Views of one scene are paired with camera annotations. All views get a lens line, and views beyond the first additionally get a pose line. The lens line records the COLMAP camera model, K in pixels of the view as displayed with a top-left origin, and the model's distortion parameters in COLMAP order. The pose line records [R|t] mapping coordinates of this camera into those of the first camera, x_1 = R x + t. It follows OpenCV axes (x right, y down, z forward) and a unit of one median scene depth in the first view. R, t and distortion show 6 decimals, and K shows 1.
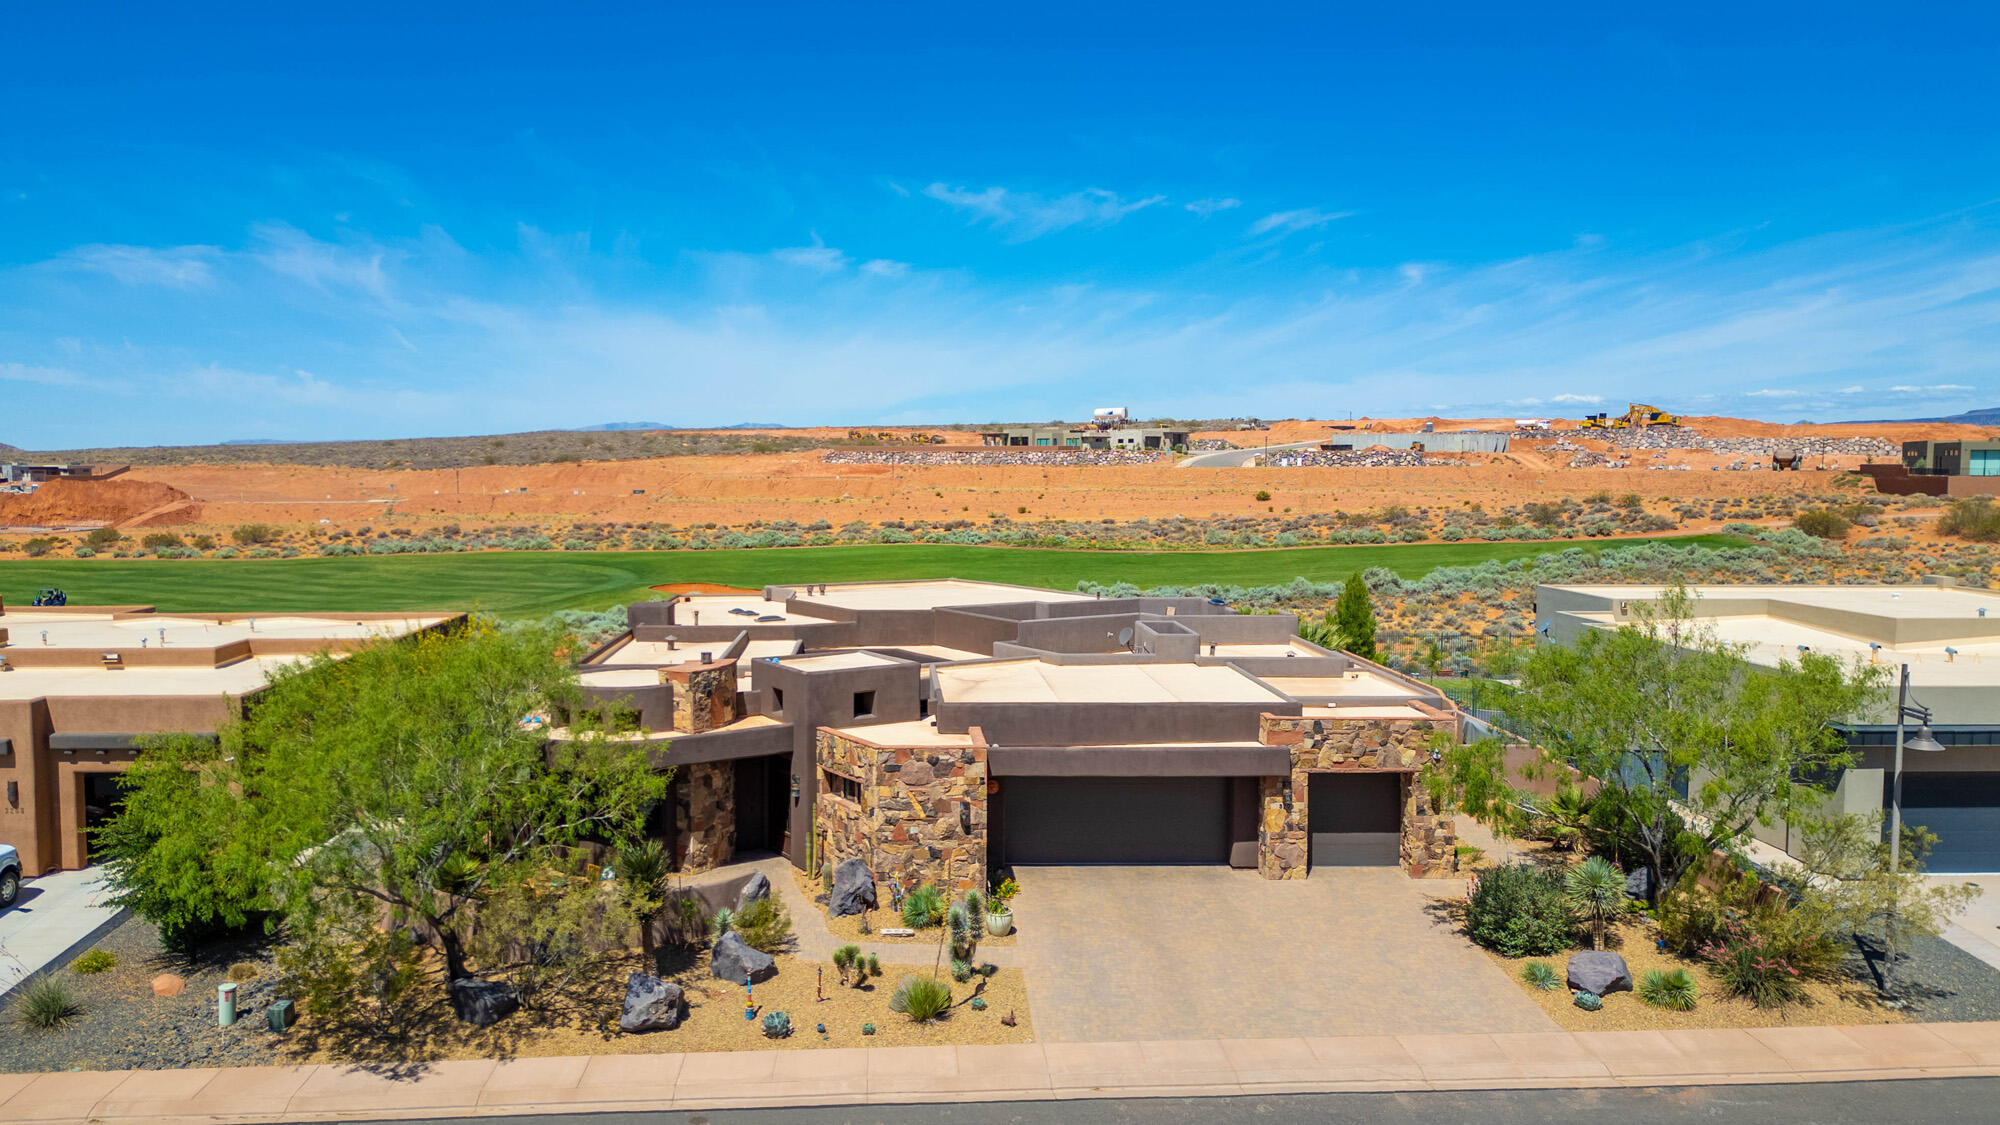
lens RADIAL K [[1437.4, 0, 977.0], [0, 1437.4, 557.5], [0, 0, 1]] dist [0.078220, -0.101106]
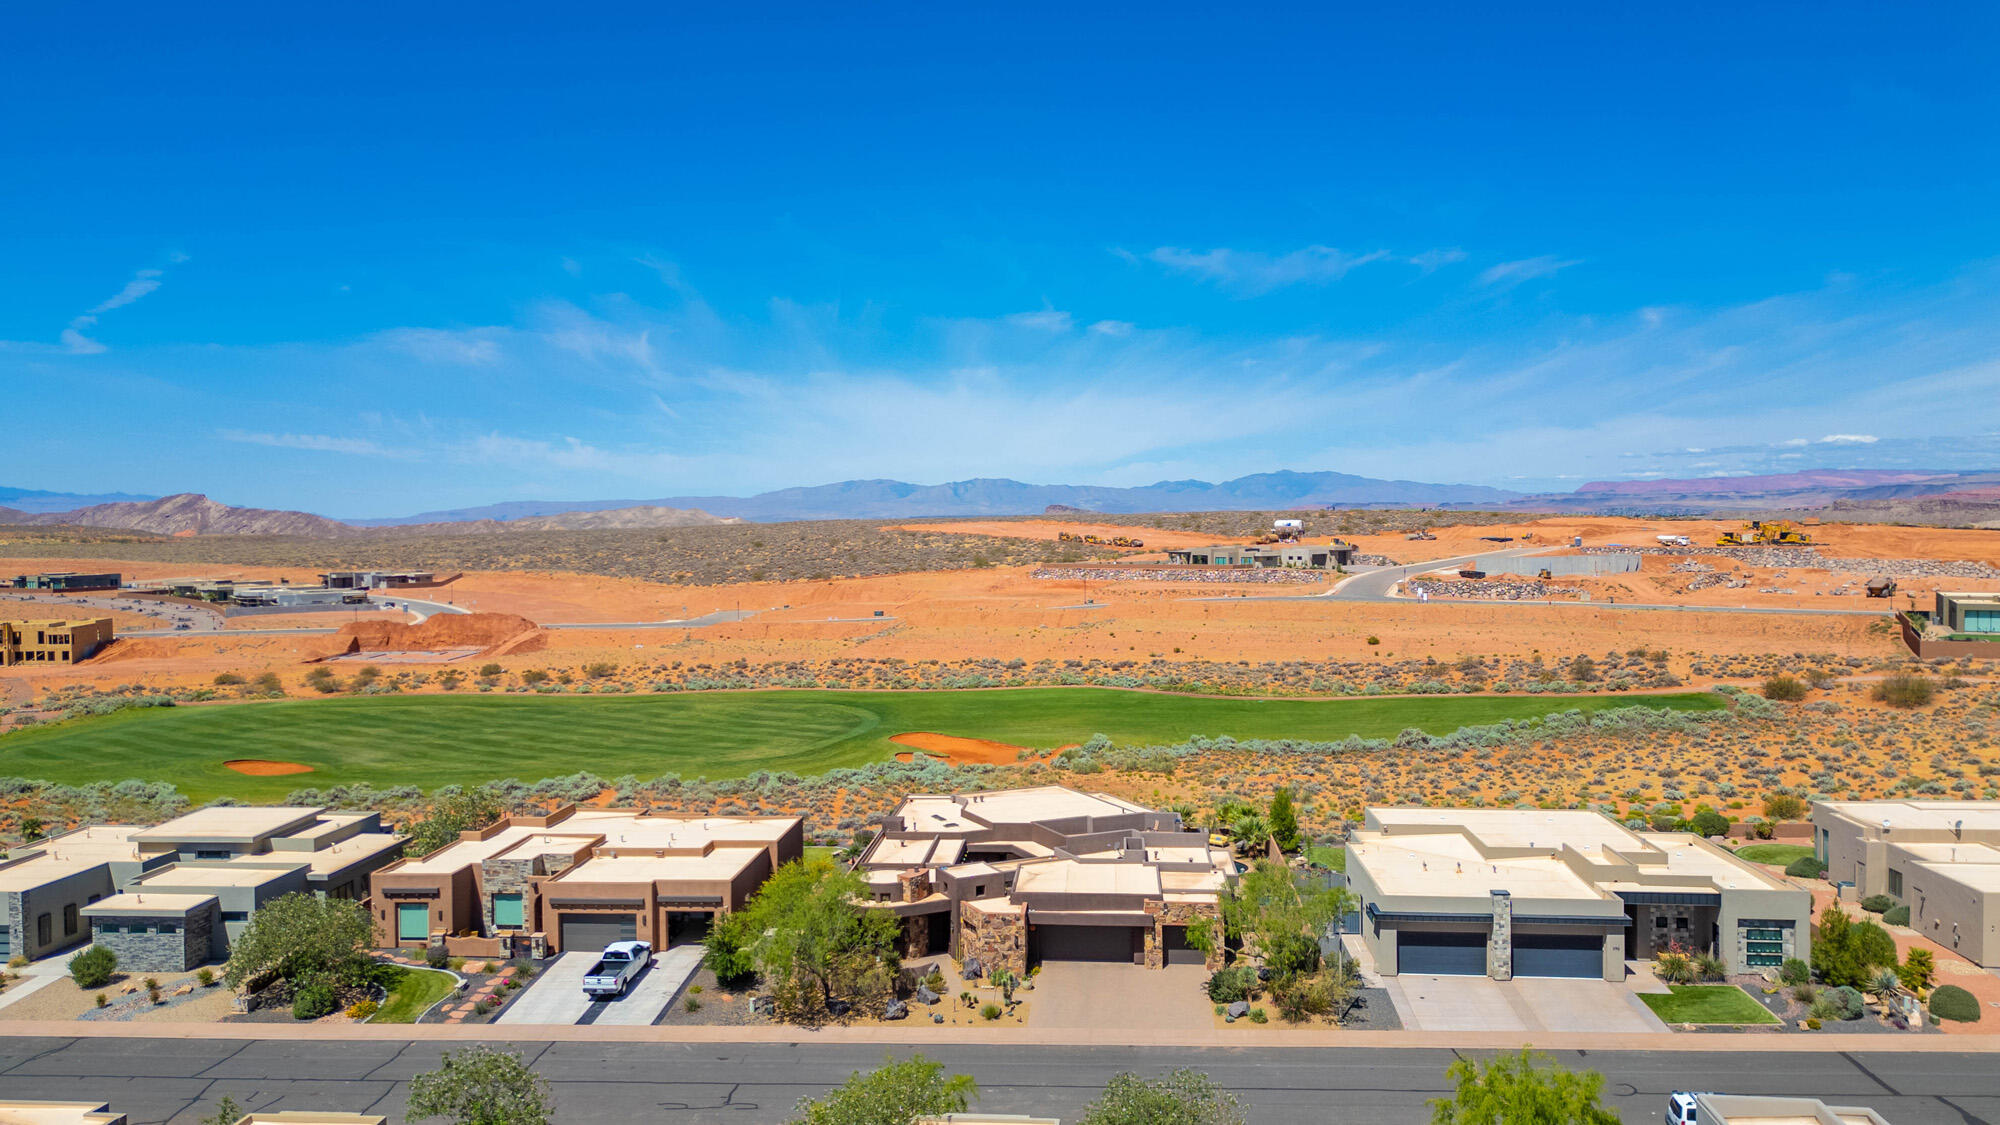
lens RADIAL K [[1410.9, 0, 1011.4], [0, 1410.9, 556.7], [0, 0, 1]] dist [0.069291, -0.066098]
pose [[0.990973, -0.012280, -0.133500, 0.308105], [0.006856, 0.999135, -0.041016, -0.373805], [0.133888, 0.039730, 0.990200, -1.417823]]
